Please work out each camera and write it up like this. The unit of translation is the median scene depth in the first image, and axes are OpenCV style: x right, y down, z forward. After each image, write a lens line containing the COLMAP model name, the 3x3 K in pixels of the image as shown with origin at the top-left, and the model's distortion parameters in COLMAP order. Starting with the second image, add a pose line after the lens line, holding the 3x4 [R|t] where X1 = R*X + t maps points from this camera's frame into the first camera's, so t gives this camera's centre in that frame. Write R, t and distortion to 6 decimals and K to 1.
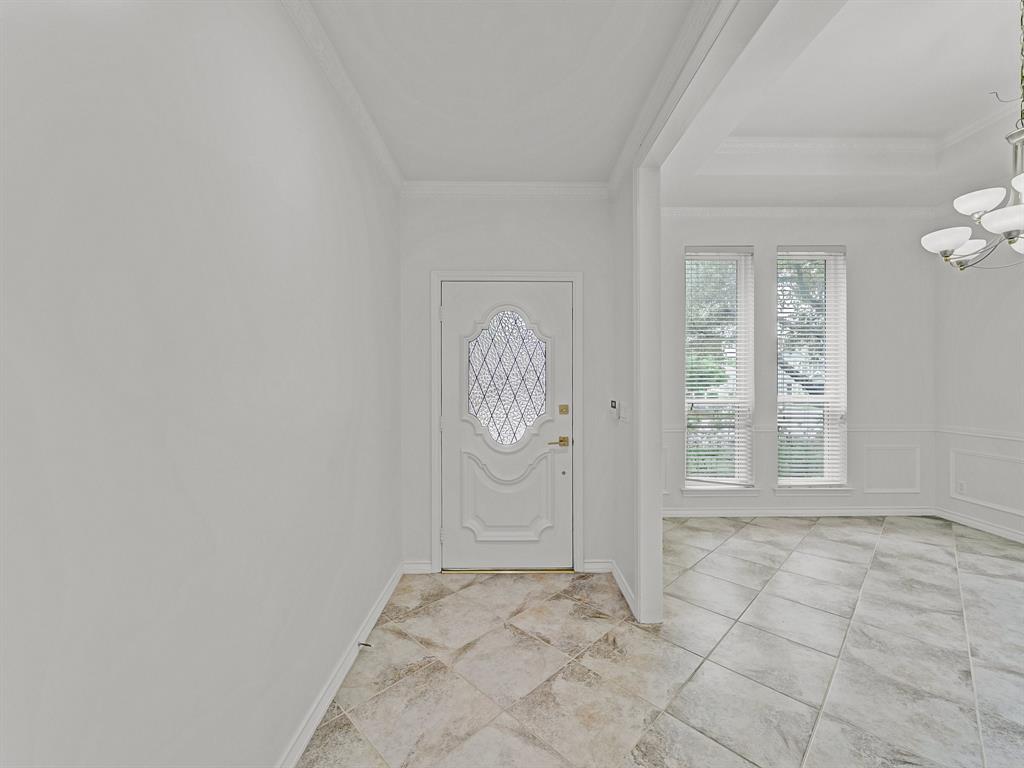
lens RADIAL K [[391.9, 0, 510.5], [0, 391.9, 385.1], [0, 0, 1]] dist [-0.000745, -0.000057]
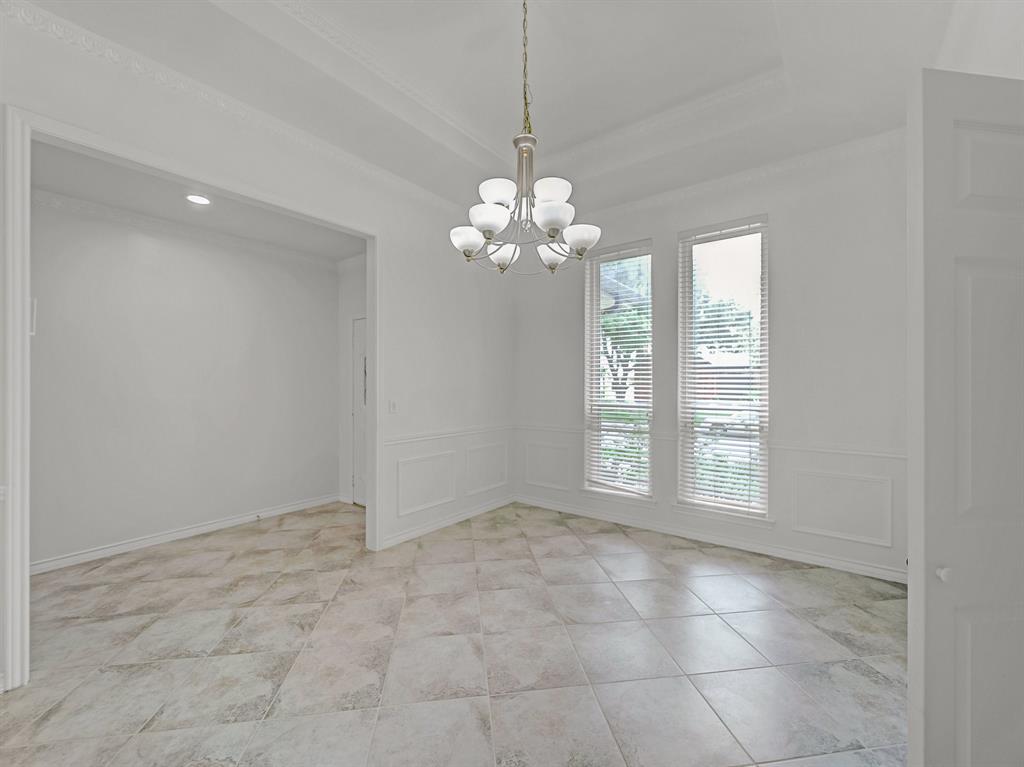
lens RADIAL K [[419.2, 0, 512.4], [0, 419.2, 384.0], [0, 0, 1]] dist [0.000191, -0.001179]
pose [[0.795600, 0.003552, -0.605812, 1.123656], [-0.009442, 0.999934, -0.006538, 0.028633], [0.605749, 0.010922, 0.795581, 0.097258]]
